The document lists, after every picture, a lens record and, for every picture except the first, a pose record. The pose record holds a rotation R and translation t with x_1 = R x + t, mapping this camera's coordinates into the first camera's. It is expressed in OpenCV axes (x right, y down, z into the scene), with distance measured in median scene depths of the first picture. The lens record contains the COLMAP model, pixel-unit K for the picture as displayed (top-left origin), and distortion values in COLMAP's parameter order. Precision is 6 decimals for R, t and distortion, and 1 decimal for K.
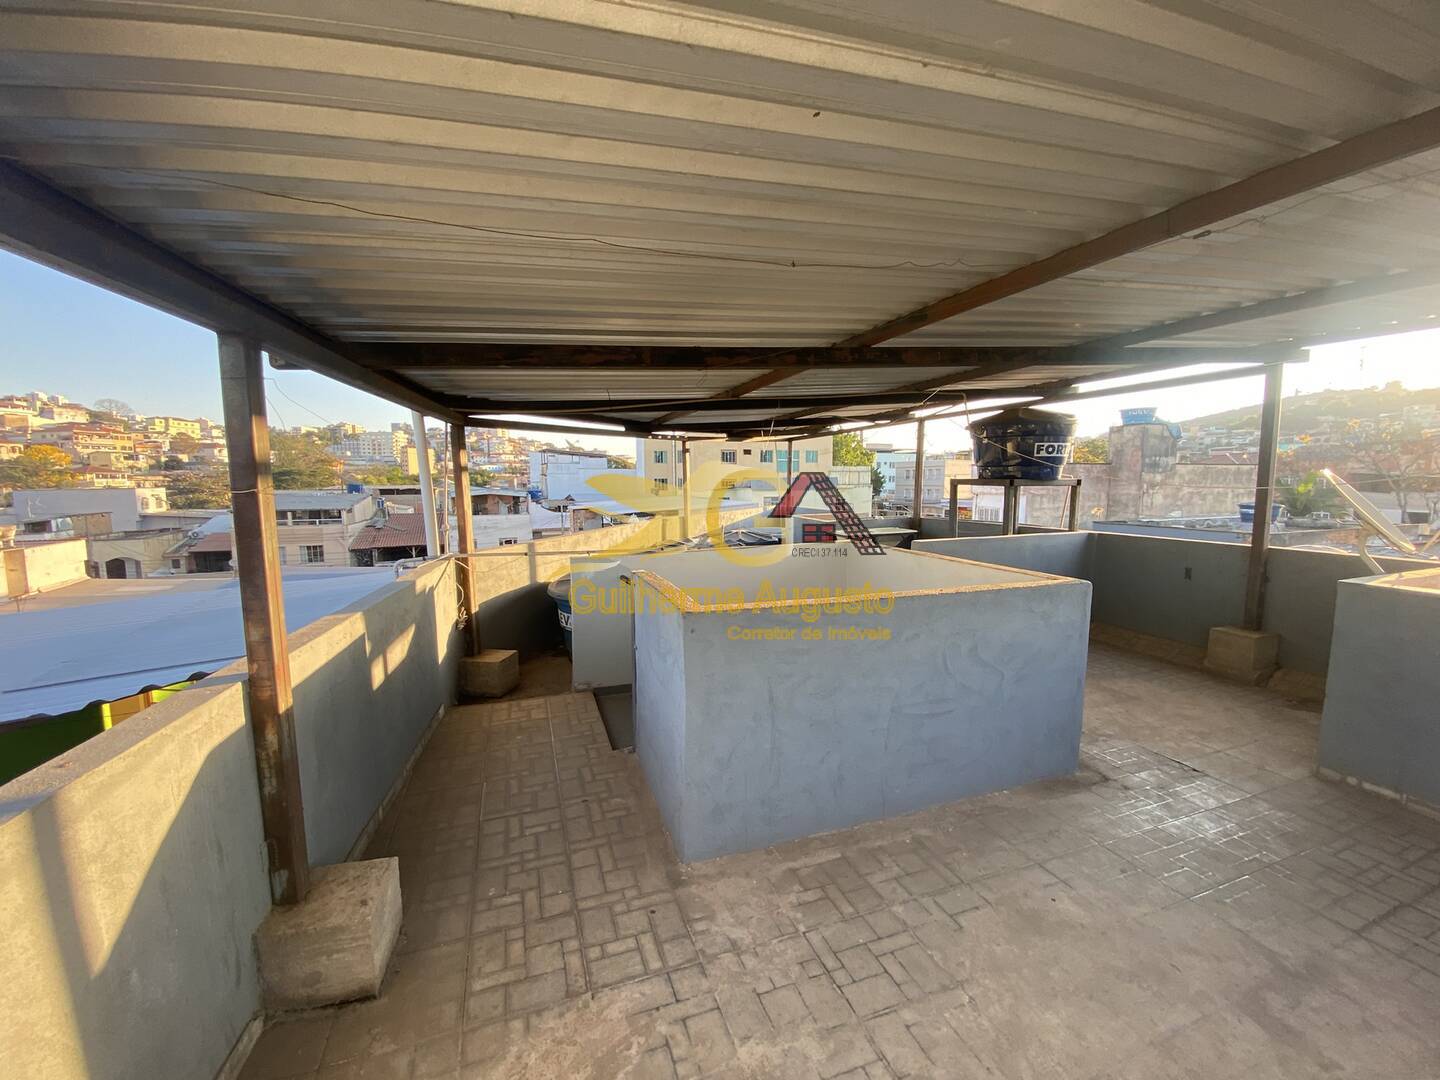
lens RADIAL K [[578.2, 0, 724.4], [0, 578.2, 546.4], [0, 0, 1]] dist [0.023298, -0.021309]
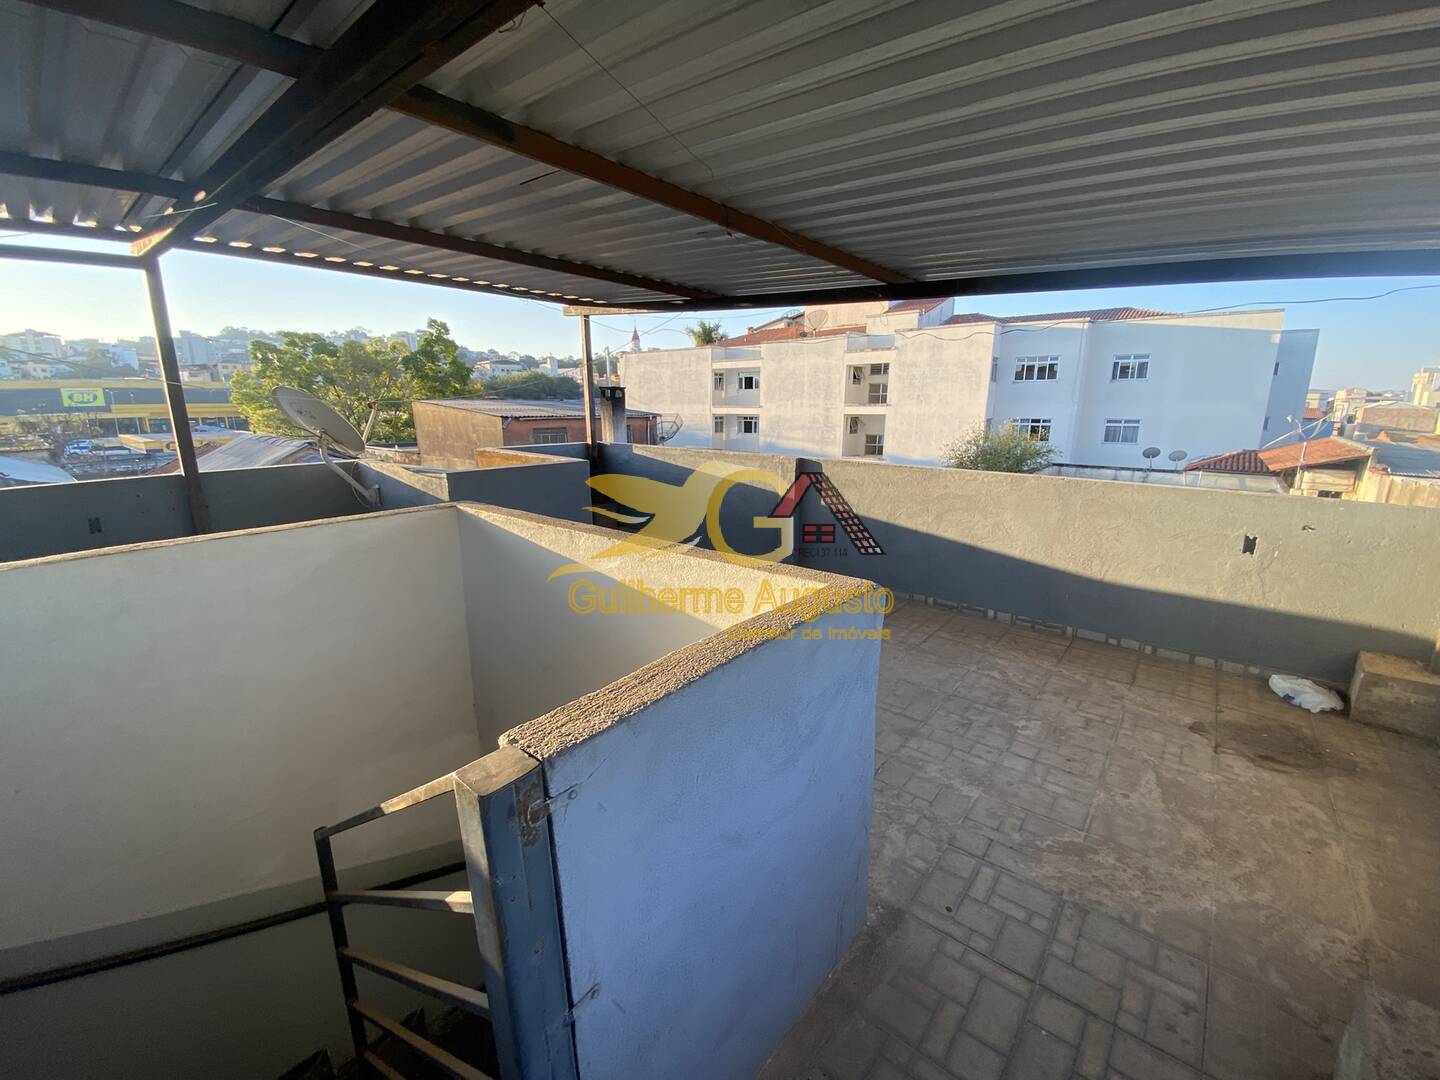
lens RADIAL K [[578.2, 0, 724.4], [0, 578.2, 546.4], [0, 0, 1]] dist [0.023298, -0.021309]
pose [[-0.499046, -0.201392, 0.842849, -0.550584], [0.102473, 0.952082, 0.288166, -0.138412], [-0.860495, 0.230177, -0.454496, 1.507991]]
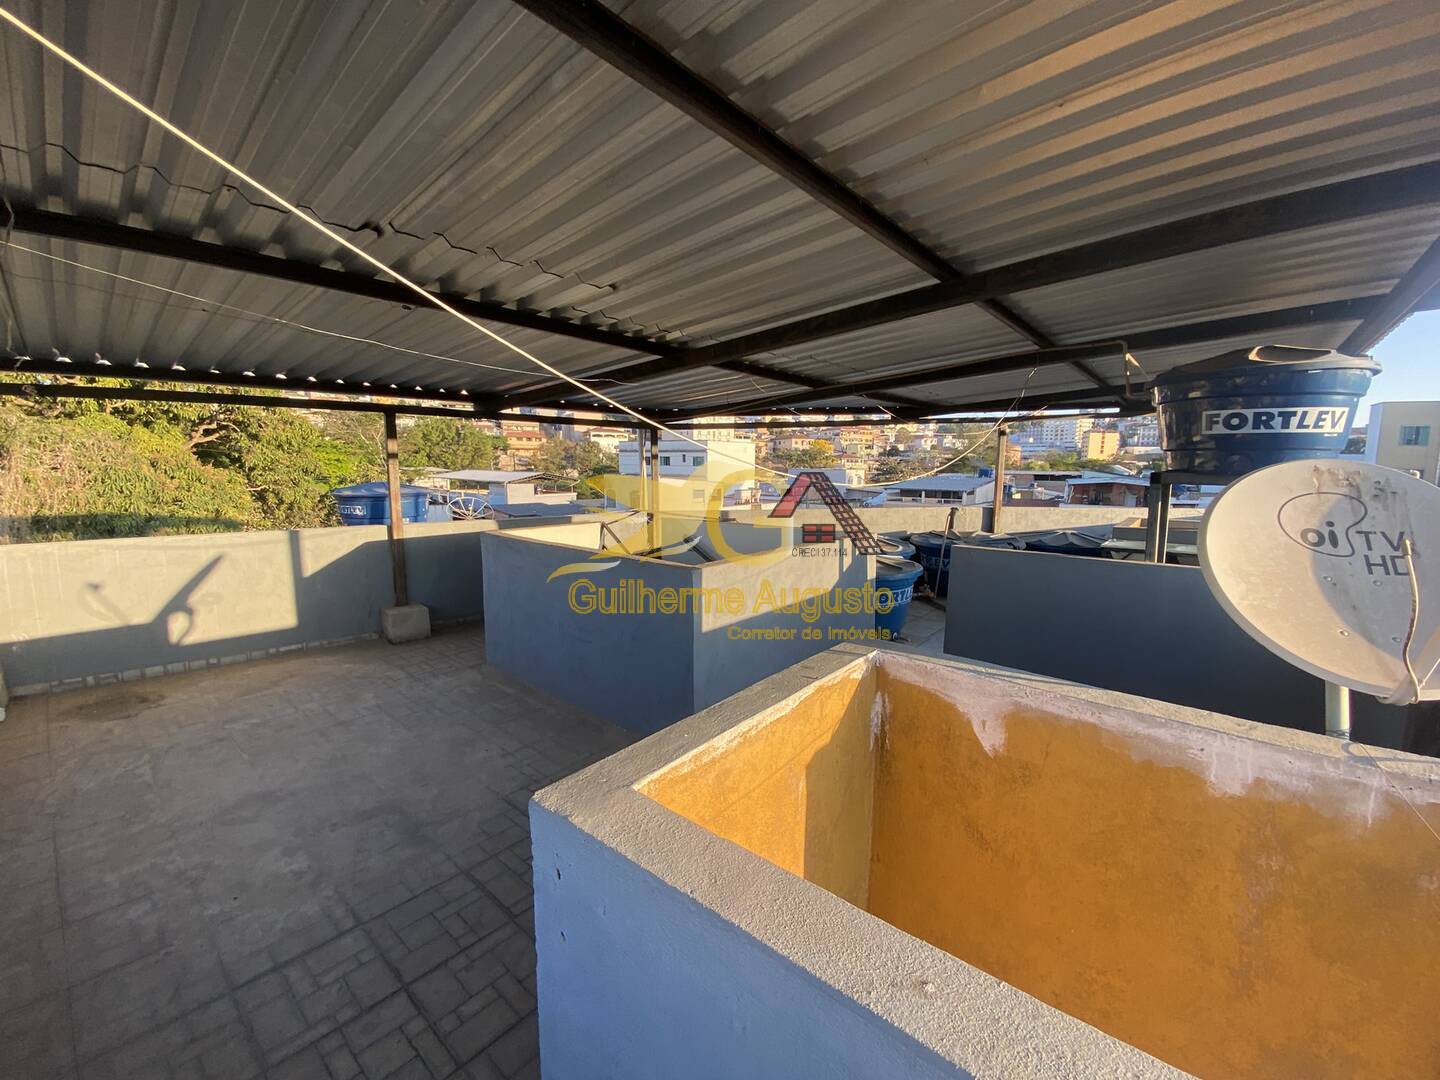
lens RADIAL K [[578.2, 0, 724.4], [0, 578.2, 546.4], [0, 0, 1]] dist [0.023298, -0.021309]
pose [[0.496968, 0.131526, -0.857743, 2.097863], [-0.111161, 0.989952, 0.087394, -0.104126], [0.860620, 0.051916, 0.506595, 0.751689]]
